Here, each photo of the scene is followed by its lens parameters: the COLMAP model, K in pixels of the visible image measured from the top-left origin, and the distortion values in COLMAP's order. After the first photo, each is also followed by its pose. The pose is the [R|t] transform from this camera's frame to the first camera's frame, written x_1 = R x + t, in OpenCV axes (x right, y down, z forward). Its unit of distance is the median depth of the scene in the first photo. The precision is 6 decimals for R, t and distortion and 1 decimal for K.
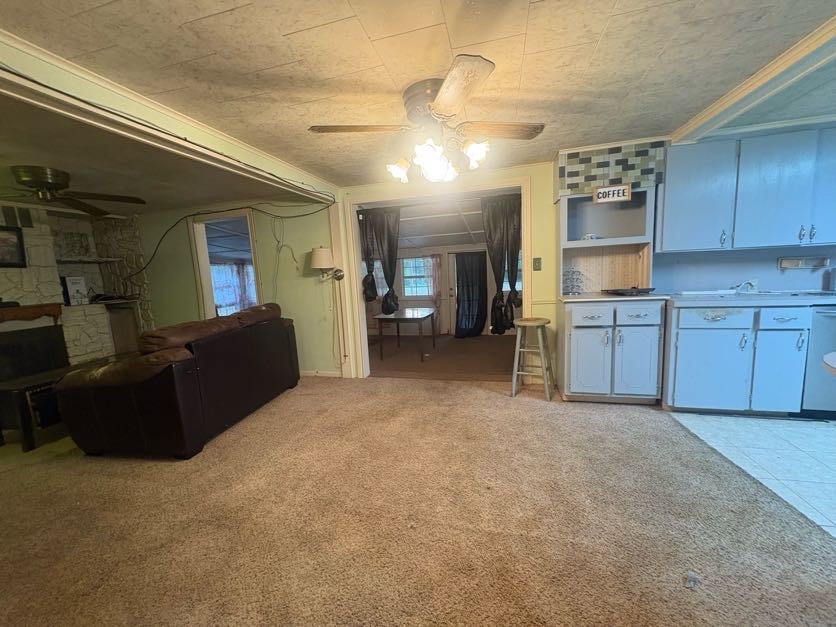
lens RADIAL K [[332.1, 0, 418.0], [0, 332.1, 313.5], [0, 0, 1]] dist [-0.000155, 0.000141]
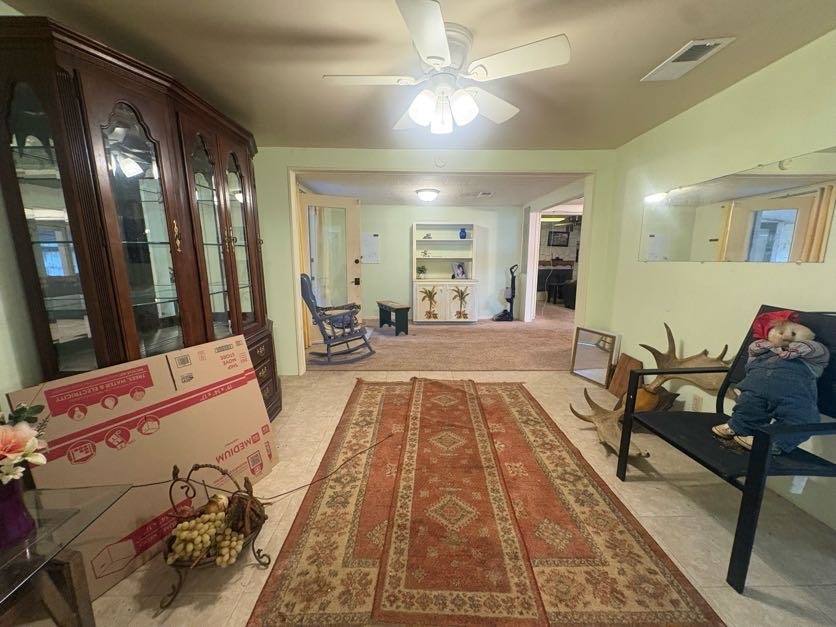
lens RADIAL K [[332.1, 0, 418.0], [0, 332.1, 313.5], [0, 0, 1]] dist [-0.000155, 0.000141]
pose [[0.255605, 0.214126, -0.942770, 1.250083], [-0.140277, 0.973059, 0.182973, 0.072569], [0.956550, 0.085480, 0.278755, -0.930579]]
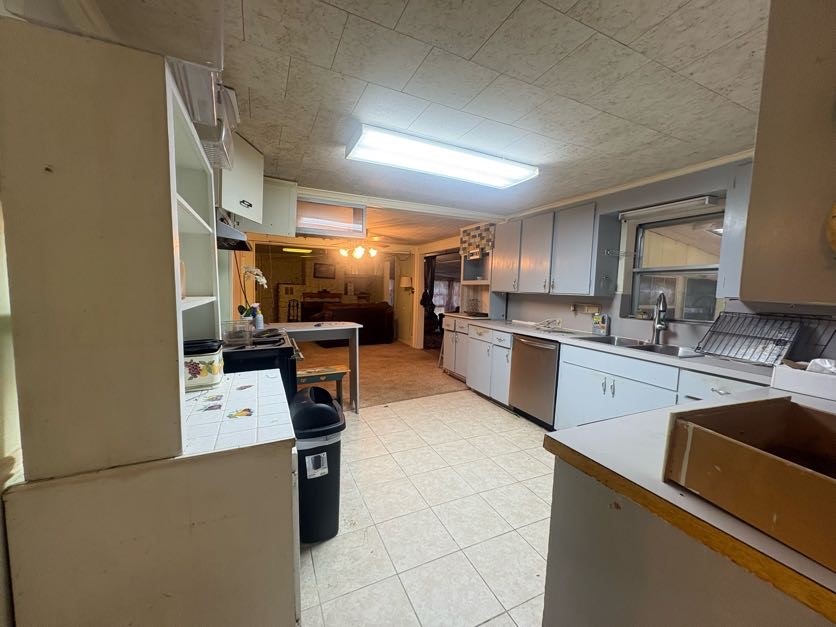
lens RADIAL K [[332.1, 0, 418.0], [0, 332.1, 313.5], [0, 0, 1]] dist [-0.000155, 0.000141]
pose [[0.630531, 0.128396, -0.765470, 1.413312], [-0.162258, 0.986237, 0.031772, -0.061430], [0.759014, 0.104171, 0.642687, -0.204259]]
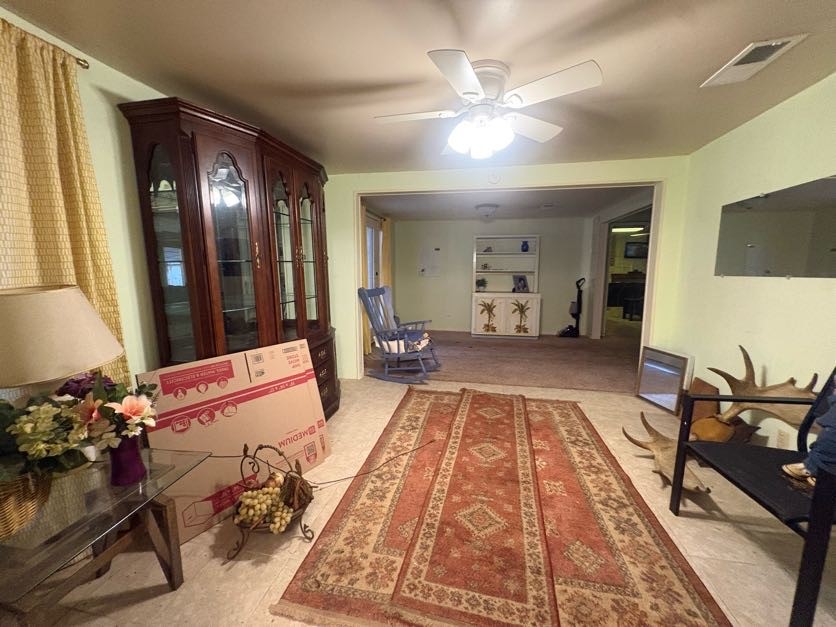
lens RADIAL K [[332.1, 0, 418.0], [0, 332.1, 313.5], [0, 0, 1]] dist [-0.000155, 0.000141]
pose [[0.055737, 0.184646, -0.981223, 1.294334], [-0.132514, 0.975425, 0.176027, 0.059453], [0.989613, 0.120215, 0.078835, -0.893323]]
